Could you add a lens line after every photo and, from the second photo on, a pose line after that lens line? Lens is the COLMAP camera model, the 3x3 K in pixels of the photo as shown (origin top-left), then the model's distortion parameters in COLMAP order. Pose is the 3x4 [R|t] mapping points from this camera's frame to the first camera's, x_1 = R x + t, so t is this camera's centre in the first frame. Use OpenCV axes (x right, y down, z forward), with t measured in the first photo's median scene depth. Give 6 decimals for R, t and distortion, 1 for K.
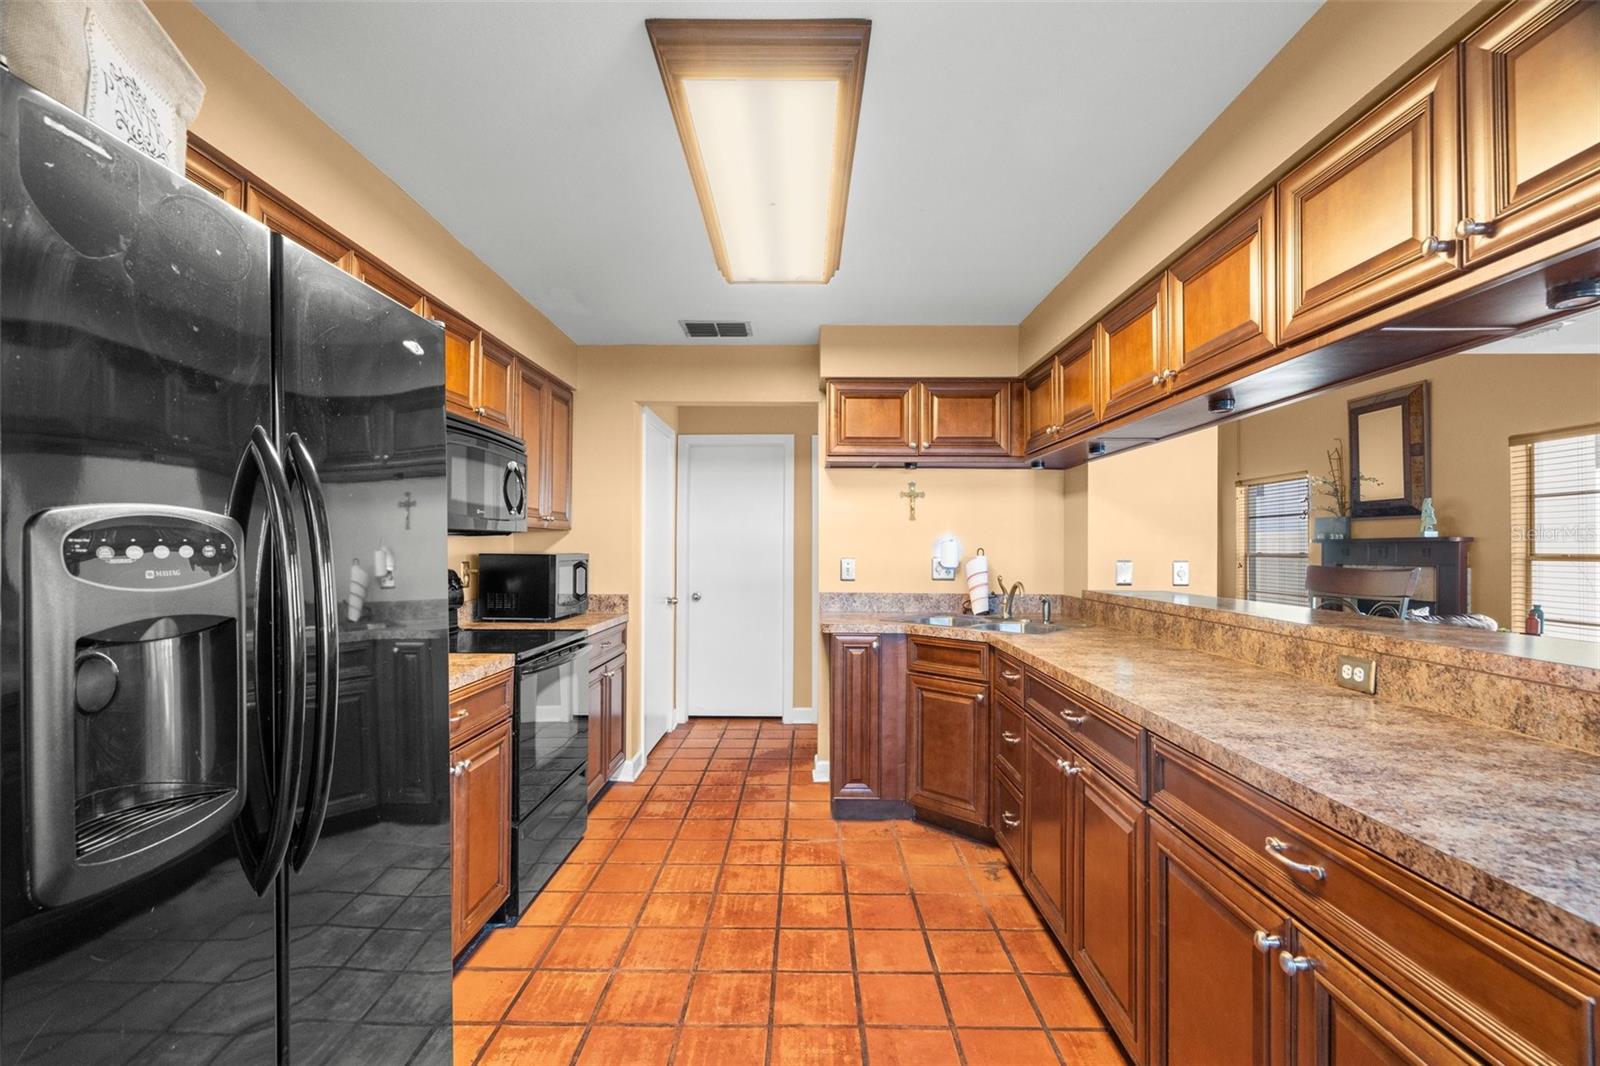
lens RADIAL K [[725.8, 0, 799.7], [0, 725.8, 540.3], [0, 0, 1]] dist [-0.004230, 0.002082]
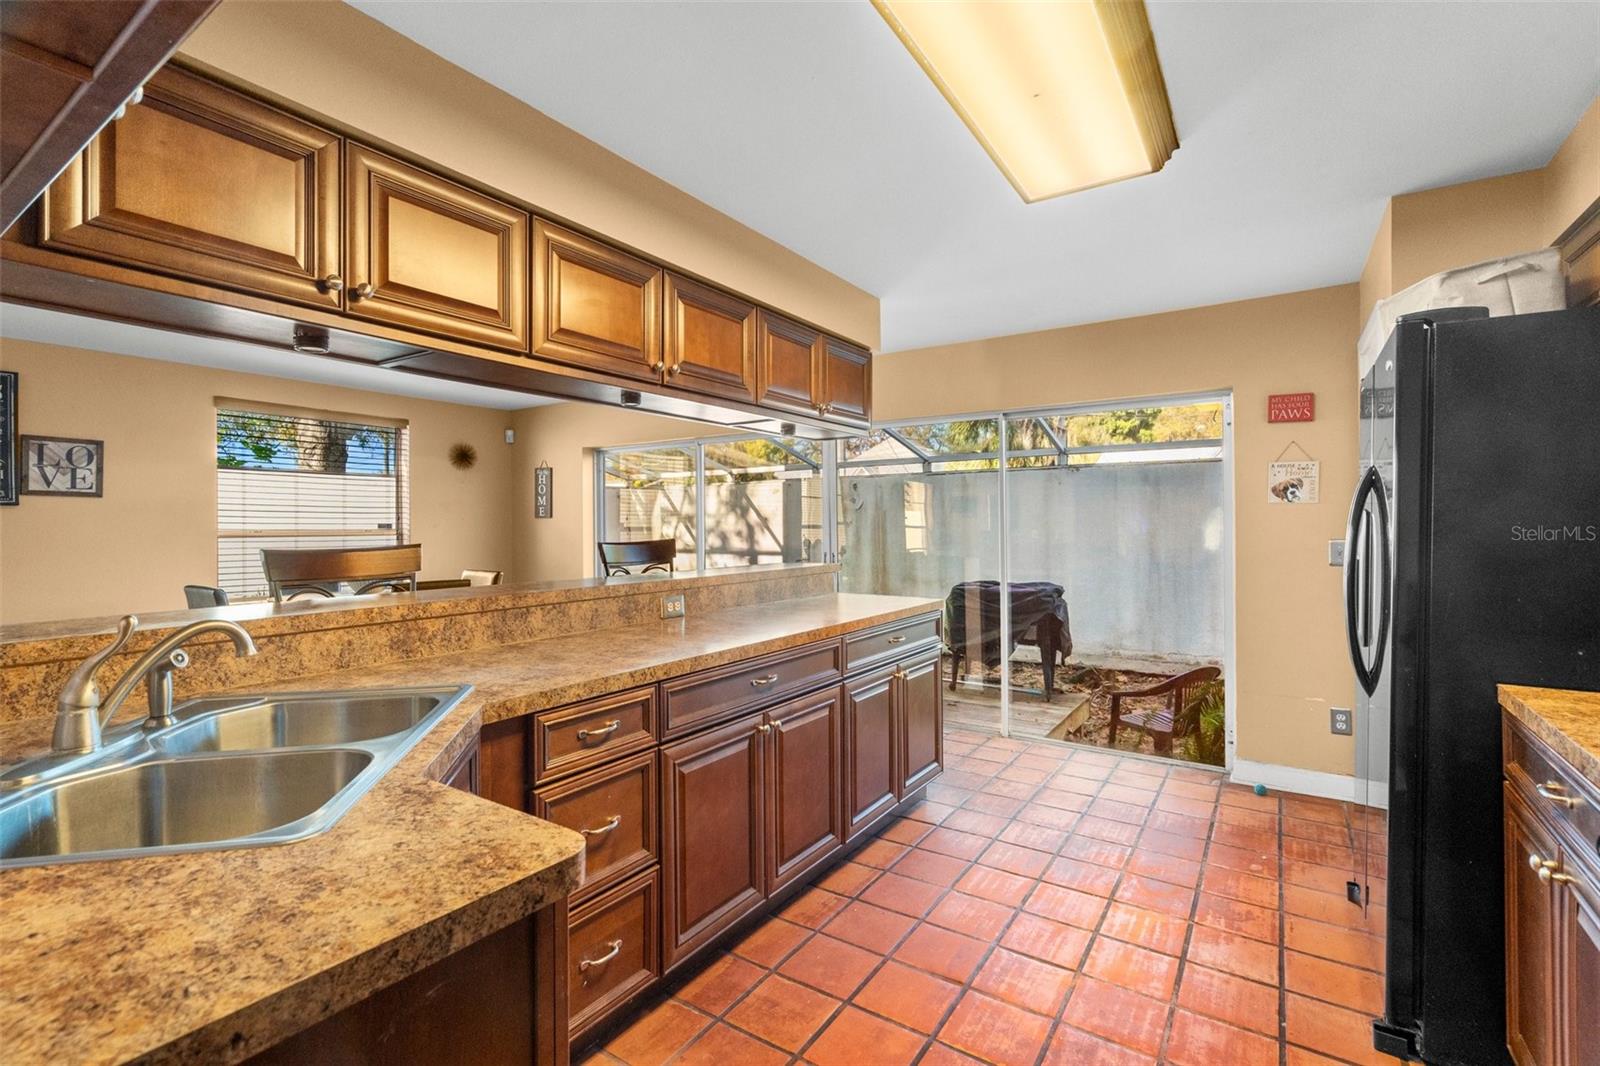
lens RADIAL K [[725.8, 0, 790.2], [0, 725.8, 521.2], [0, 0, 1]] dist [-0.004230, 0.002082]
pose [[-0.837591, 0.000980, 0.546297, -0.199054], [-0.003119, 0.999974, -0.006577, 0.008162], [-0.546289, -0.007213, -0.837566, 1.477968]]
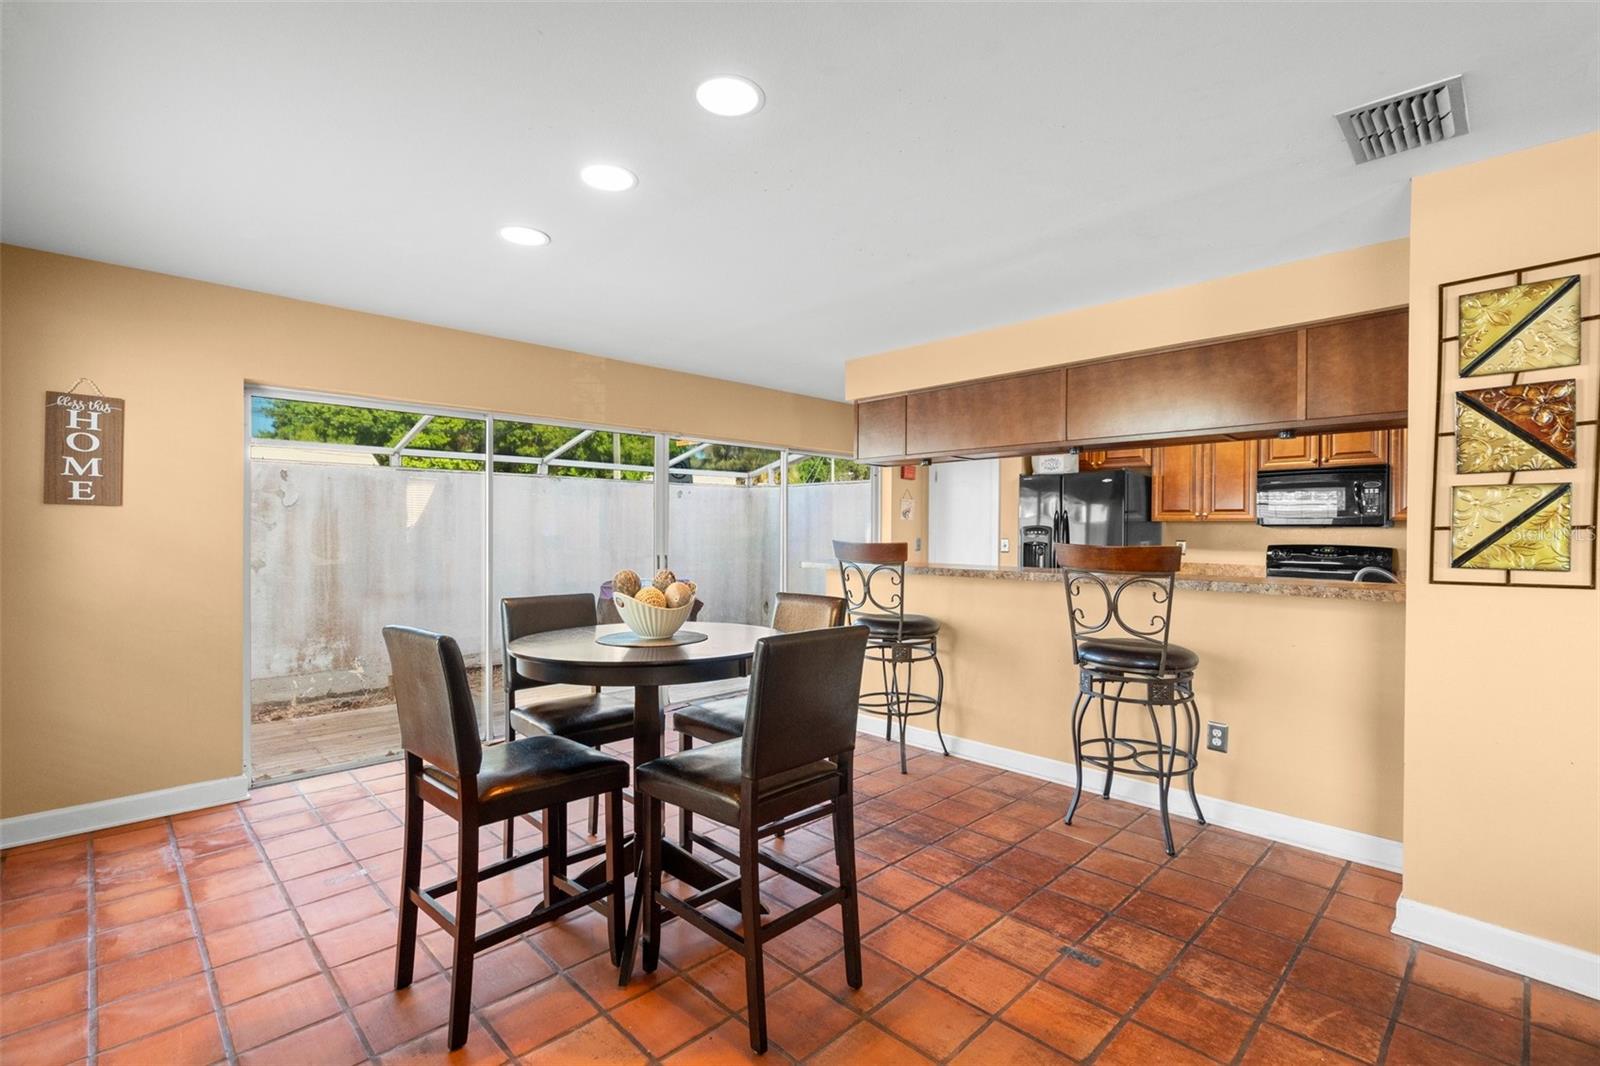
lens RADIAL K [[725.8, 0, 802.8], [0, 725.8, 539.2], [0, 0, 1]] dist [-0.004230, 0.002082]
pose [[-0.696876, -0.002467, -0.717187, 2.001974], [-0.005835, 0.999980, 0.002230, 0.028856], [0.717168, 0.005739, -0.696877, 1.461590]]
